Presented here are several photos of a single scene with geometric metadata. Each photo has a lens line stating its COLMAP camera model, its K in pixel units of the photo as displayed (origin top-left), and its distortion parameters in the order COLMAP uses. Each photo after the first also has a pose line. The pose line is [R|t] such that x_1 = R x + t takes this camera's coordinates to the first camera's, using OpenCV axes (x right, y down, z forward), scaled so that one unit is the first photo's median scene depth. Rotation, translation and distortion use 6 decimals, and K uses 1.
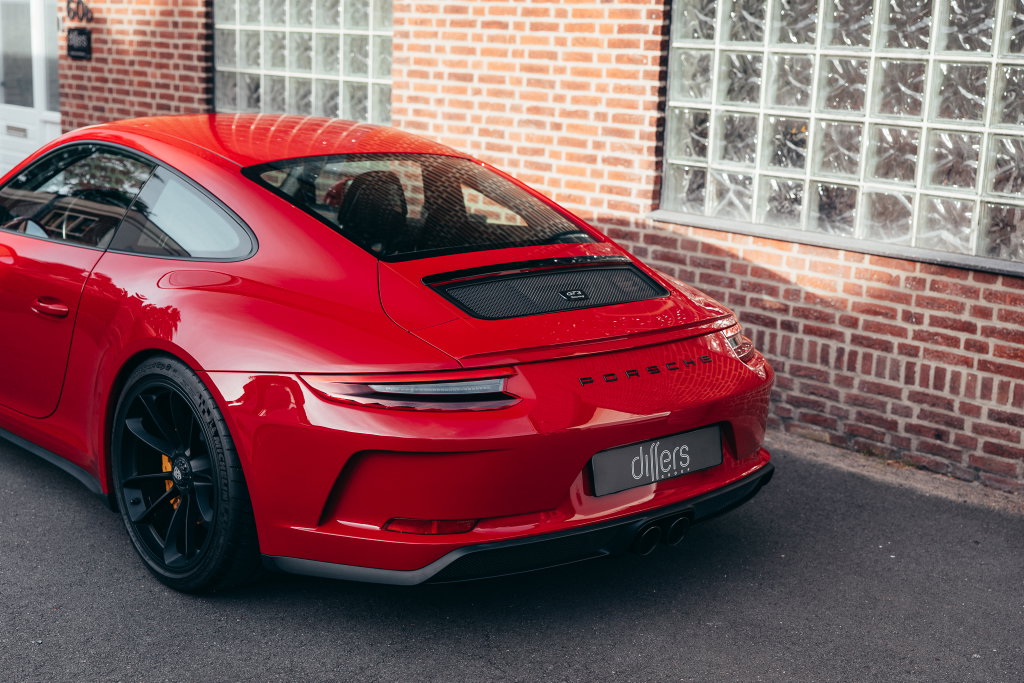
lens RADIAL K [[1445.6, 0, 489.3], [0, 1445.6, 341.0], [0, 0, 1]] dist [0.005921, 0.000000]
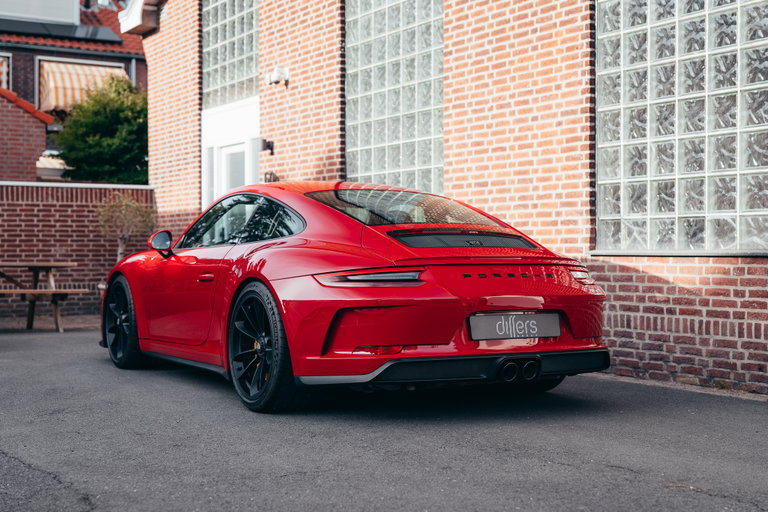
lens RADIAL K [[1128.0, 0, 368.2], [0, 1128.0, 265.3], [0, 0, 1]] dist [0.005465, 0.000000]
pose [[0.972728, -0.032916, -0.229600, 0.158947], [-0.014389, 0.979409, -0.201373, 0.176172], [0.231501, 0.199185, 0.952225, -0.219362]]
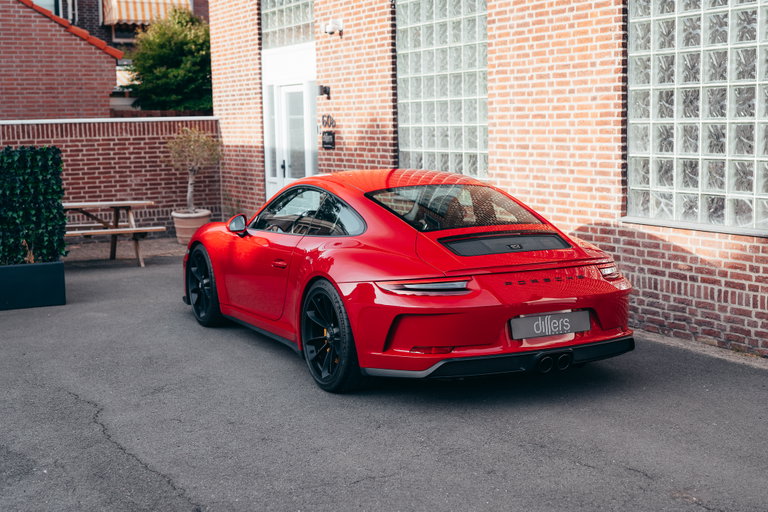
lens RADIAL K [[1084.2, 0, 369.6], [0, 1084.2, 254.2], [0, 0, 1]] dist [0.005921, 0.000000]
pose [[0.961126, -0.021746, -0.275254, 0.179185], [-0.004219, 0.995621, -0.093389, 0.077514], [0.276080, 0.090919, 0.956825, -0.324618]]
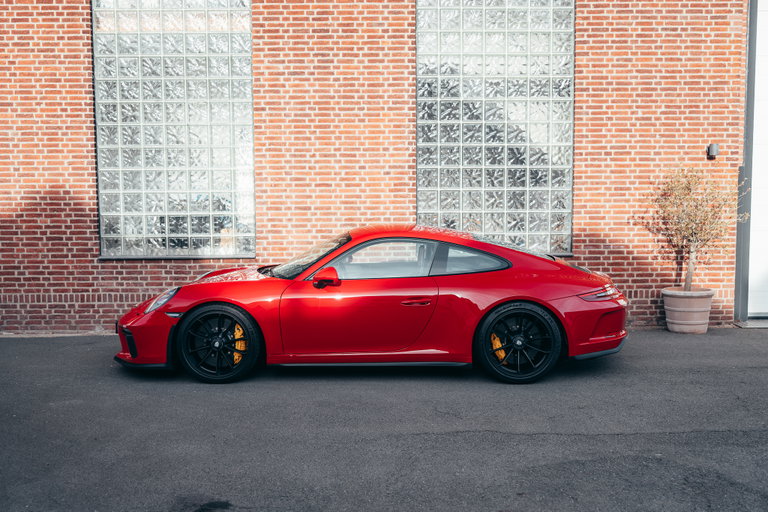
lens RADIAL K [[881.3, 0, 378.7], [0, 881.3, 258.3], [0, 0, 1]] dist [0.005160, 0.000000]
pose [[0.686717, -0.101878, 0.719750, -1.050367], [0.183522, 0.982354, -0.036050, -0.038814], [-0.703377, 0.156846, 0.693296, -0.027933]]
